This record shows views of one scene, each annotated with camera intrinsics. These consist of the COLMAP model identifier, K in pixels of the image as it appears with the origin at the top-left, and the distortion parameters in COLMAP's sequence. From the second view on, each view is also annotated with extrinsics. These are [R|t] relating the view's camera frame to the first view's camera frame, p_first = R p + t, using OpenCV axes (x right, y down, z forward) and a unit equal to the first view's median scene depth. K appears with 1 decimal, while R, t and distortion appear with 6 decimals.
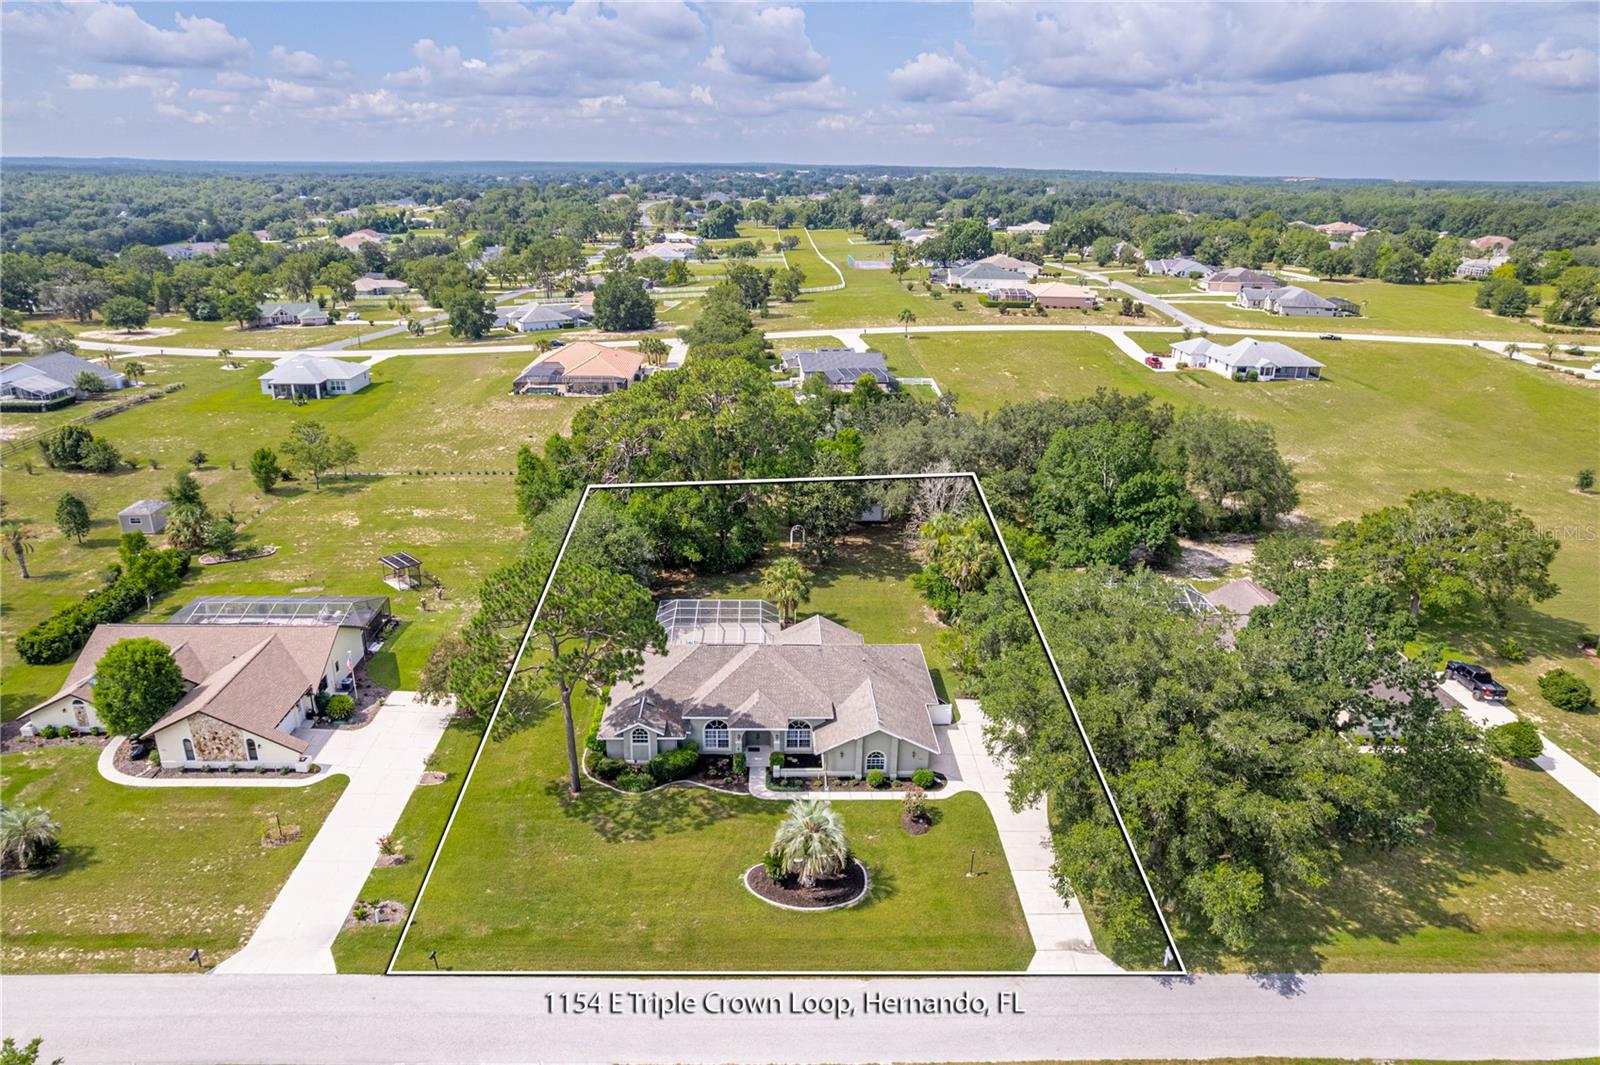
lens RADIAL K [[1033.8, 0, 797.6], [0, 1033.8, 501.0], [0, 0, 1]] dist [-0.080384, 0.075728]
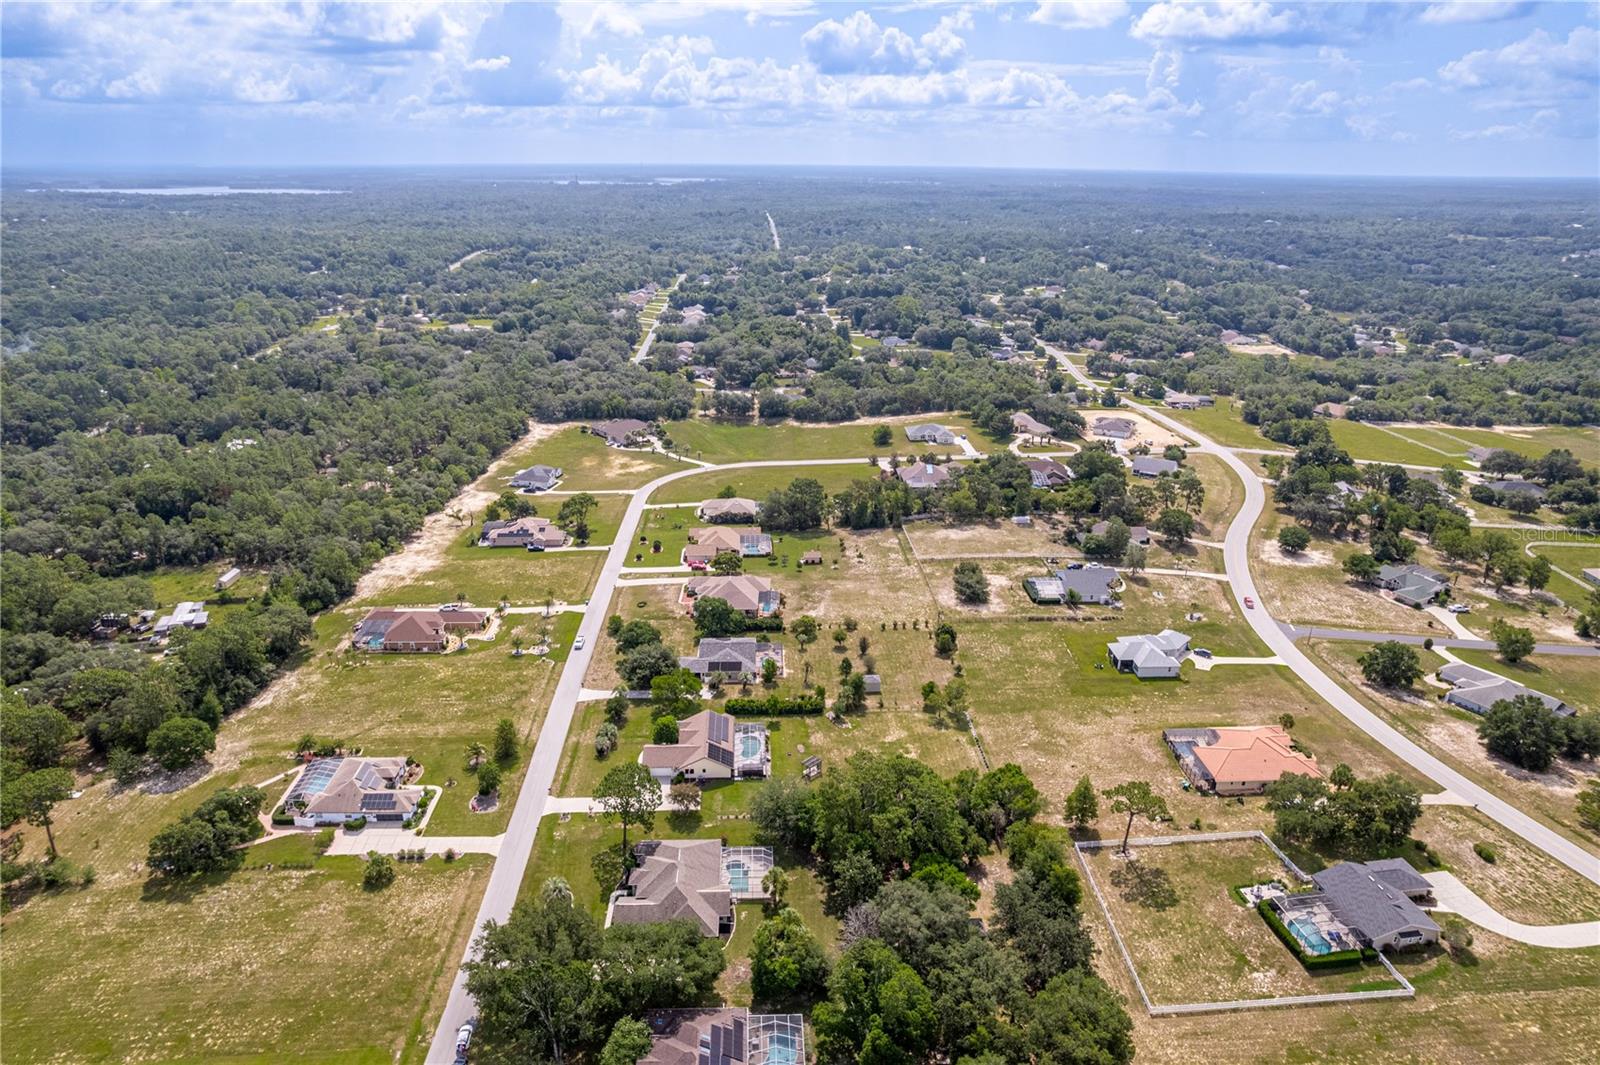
lens RADIAL K [[1028.9, 0, 795.8], [0, 1028.9, 517.2], [0, 0, 1]] dist [-0.079489, 0.073115]
pose [[0.011722, 0.317846, -0.948070, 1.413944], [-0.321788, 0.898898, 0.297382, -0.989839], [0.946739, 0.301591, 0.112816, 0.593890]]
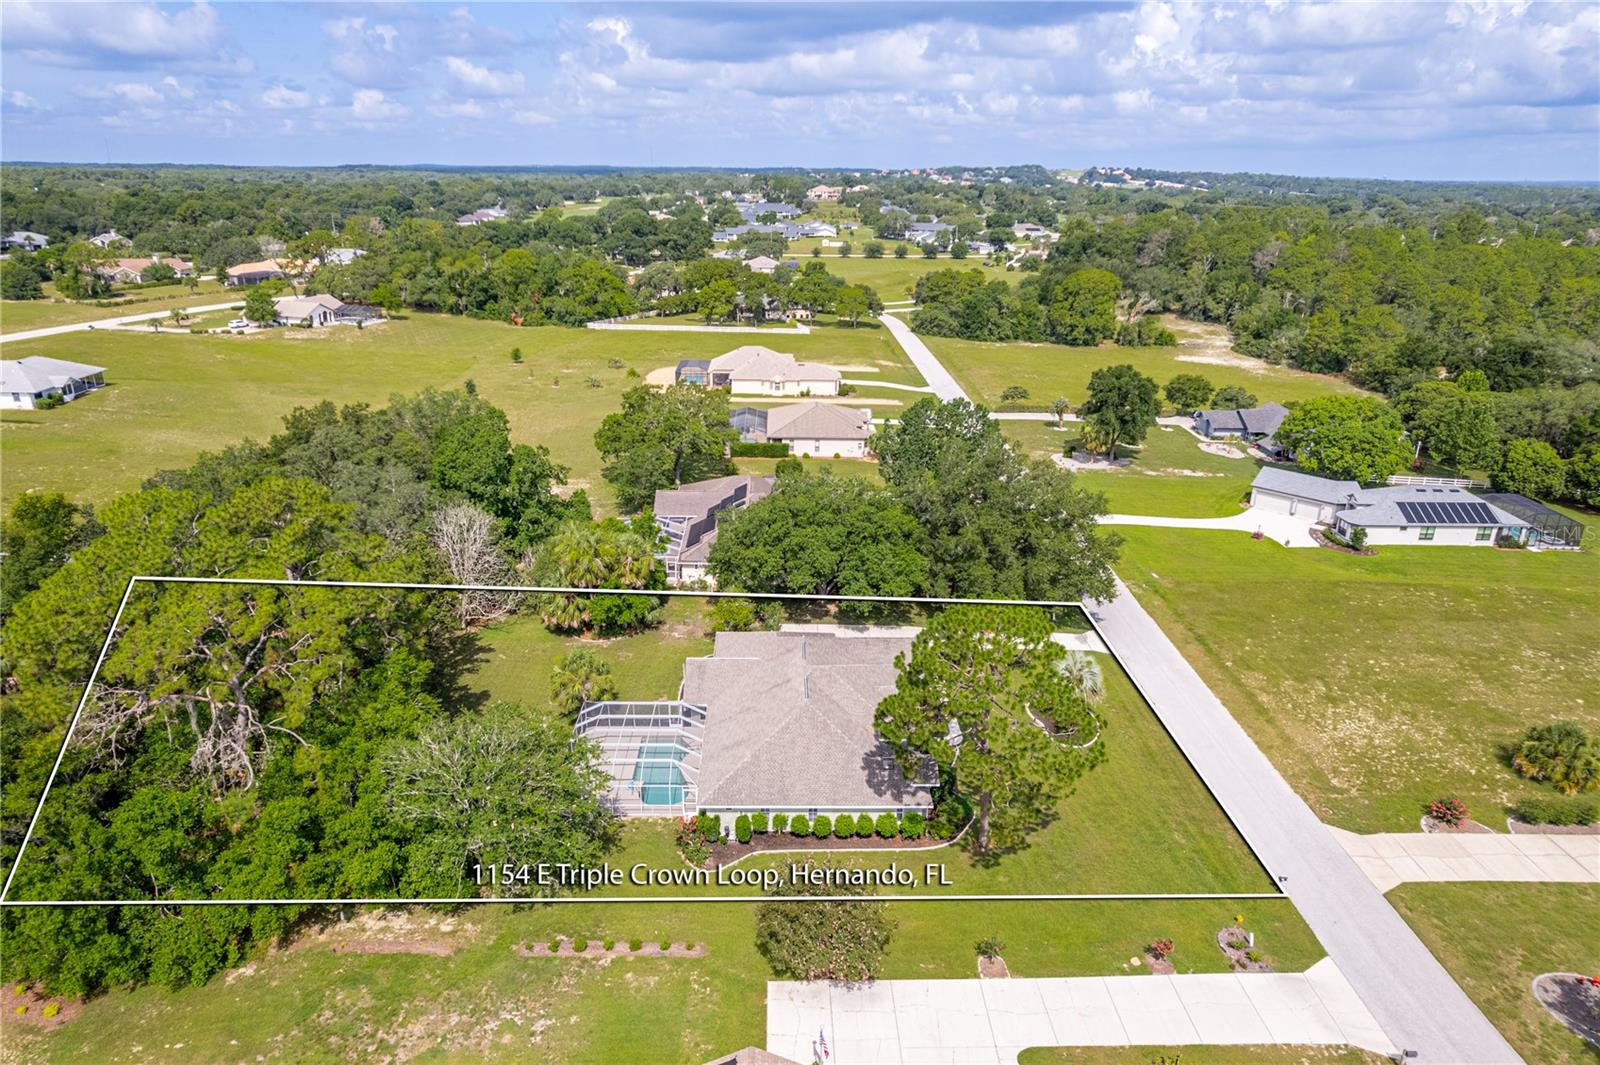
lens RADIAL K [[1028.9, 0, 795.8], [0, 1028.9, 517.2], [0, 0, 1]] dist [-0.079489, 0.073115]
pose [[0.011334, -0.340081, 0.940328, -0.668893], [0.301438, 0.897803, 0.321068, -0.221376], [-0.953418, 0.279812, 0.112689, 0.671299]]
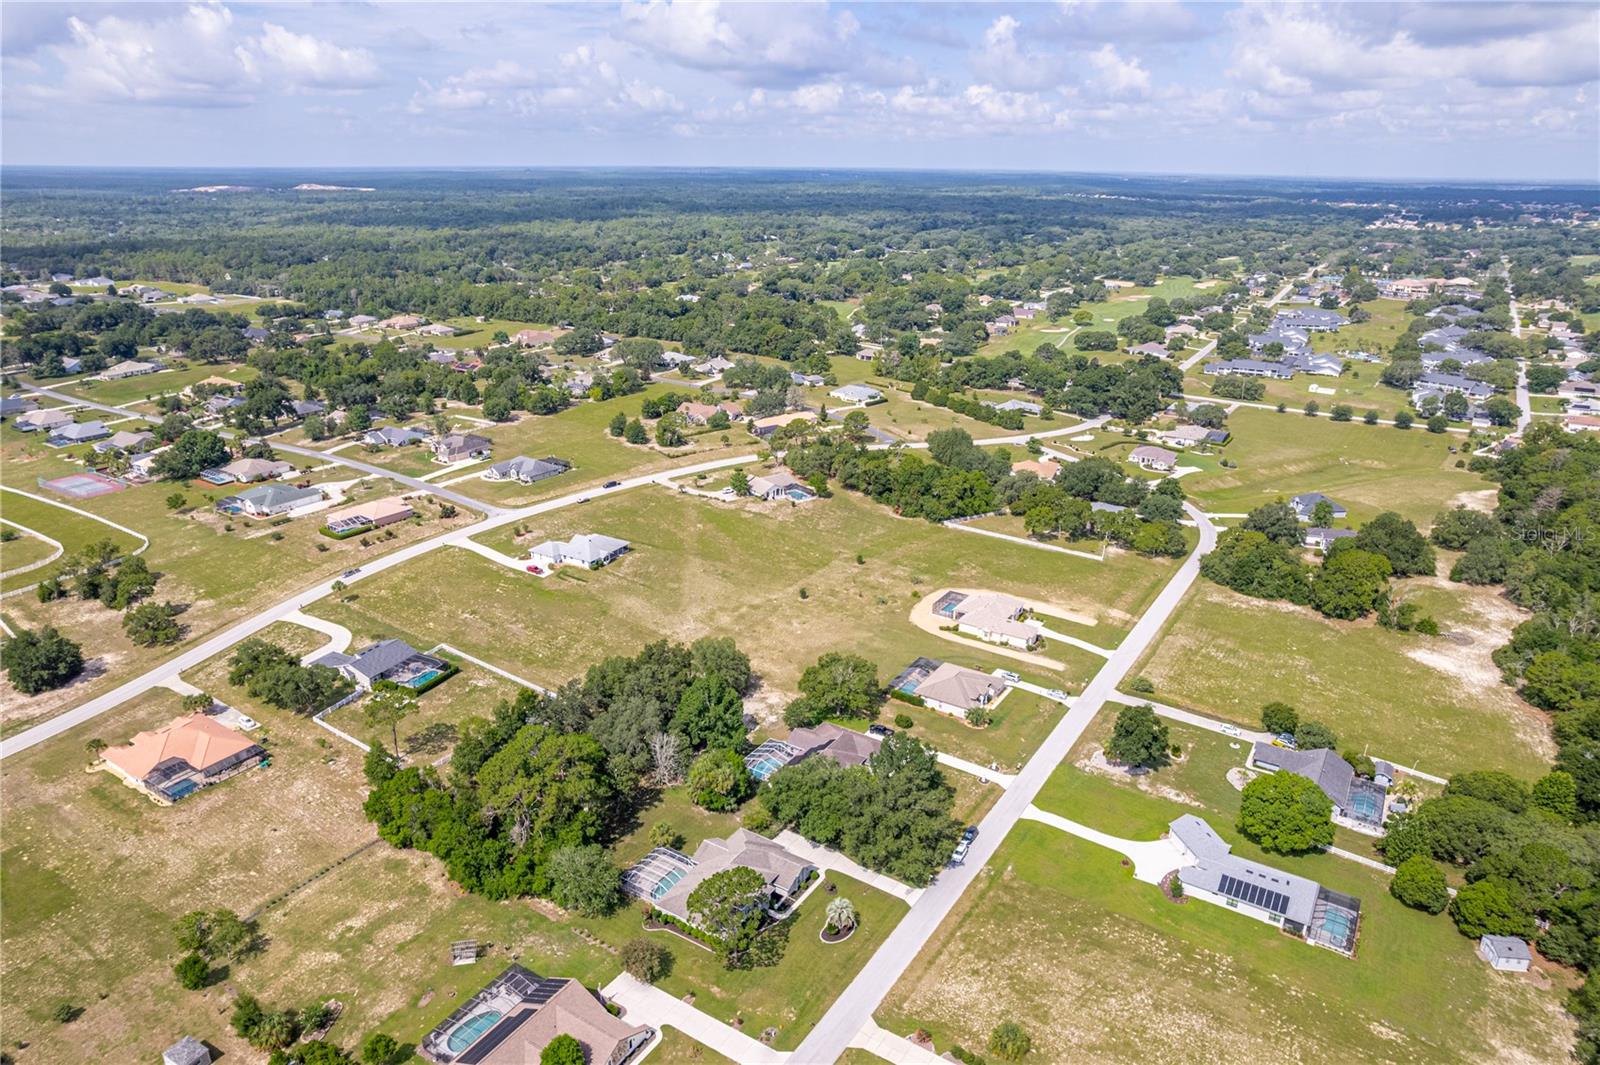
lens RADIAL K [[1028.9, 0, 795.8], [0, 1028.9, 517.2], [0, 0, 1]] dist [-0.079489, 0.073115]
pose [[0.567832, -0.282885, 0.773009, -1.117920], [0.259086, 0.952784, 0.158356, -0.687020], [-0.781308, 0.110357, 0.614313, -0.425185]]
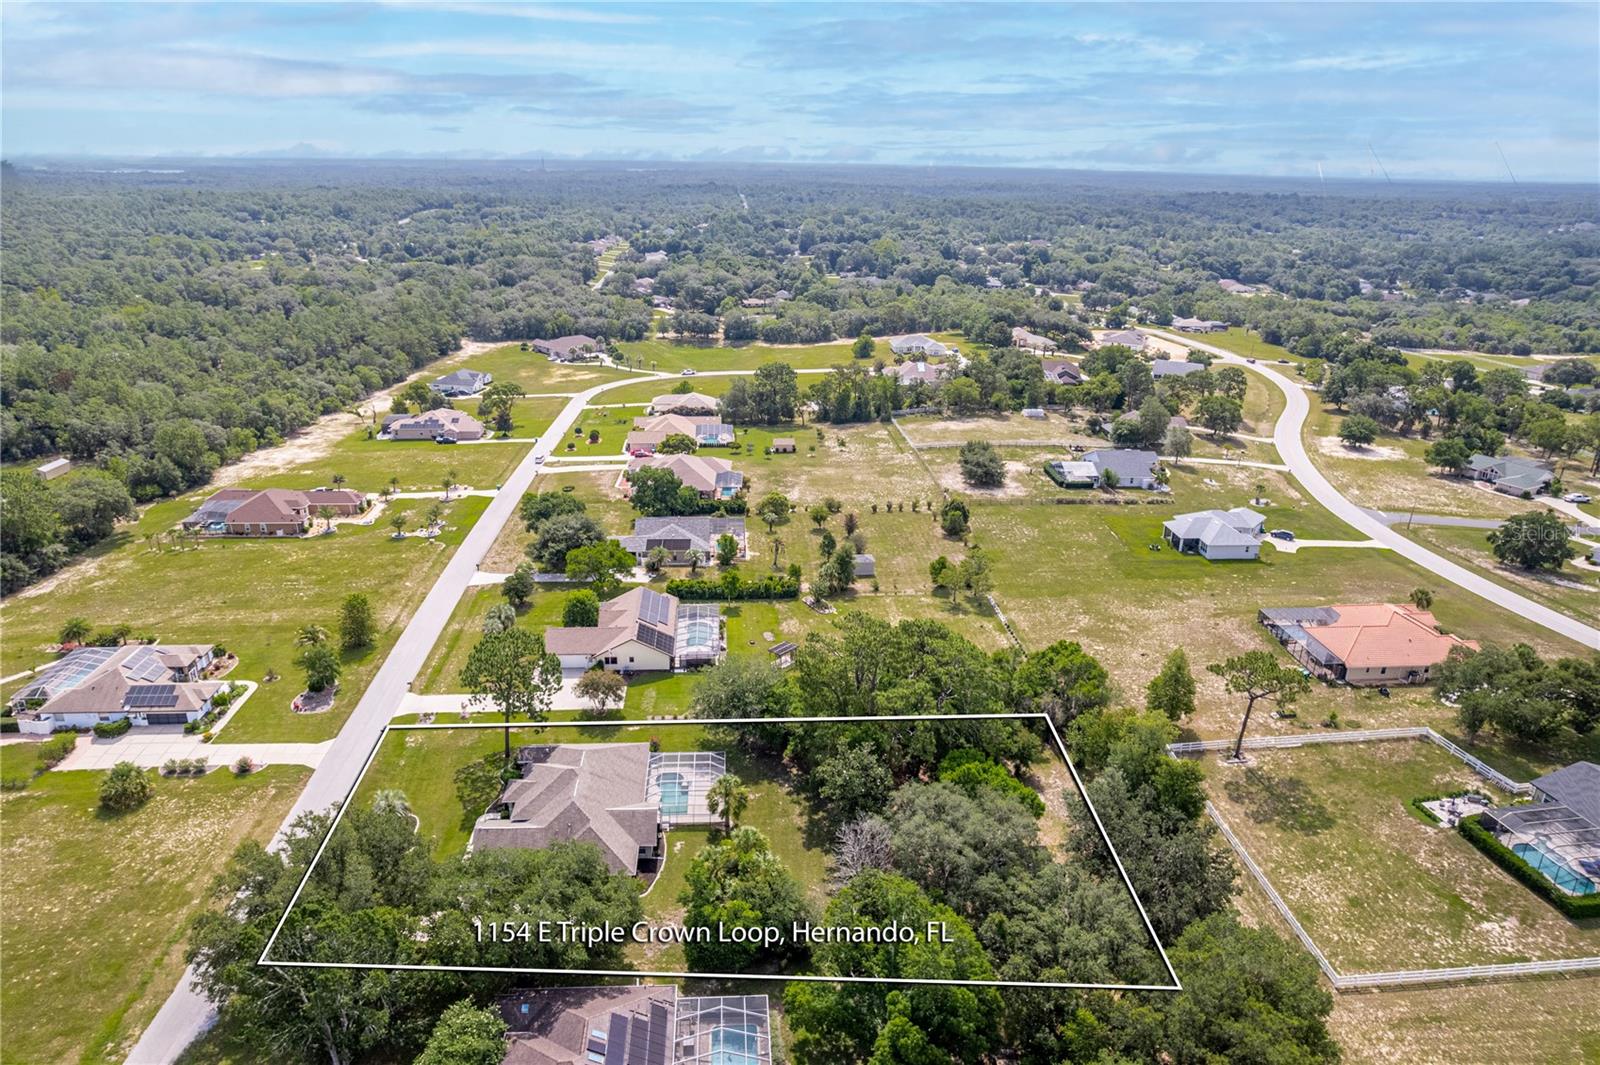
lens RADIAL K [[1028.9, 0, 795.8], [0, 1028.9, 517.2], [0, 0, 1]] dist [-0.079489, 0.073115]
pose [[0.038251, 0.318672, -0.947093, 0.955016], [-0.329465, 0.898812, 0.289120, -0.546087], [0.943393, 0.300975, 0.139372, 0.760177]]
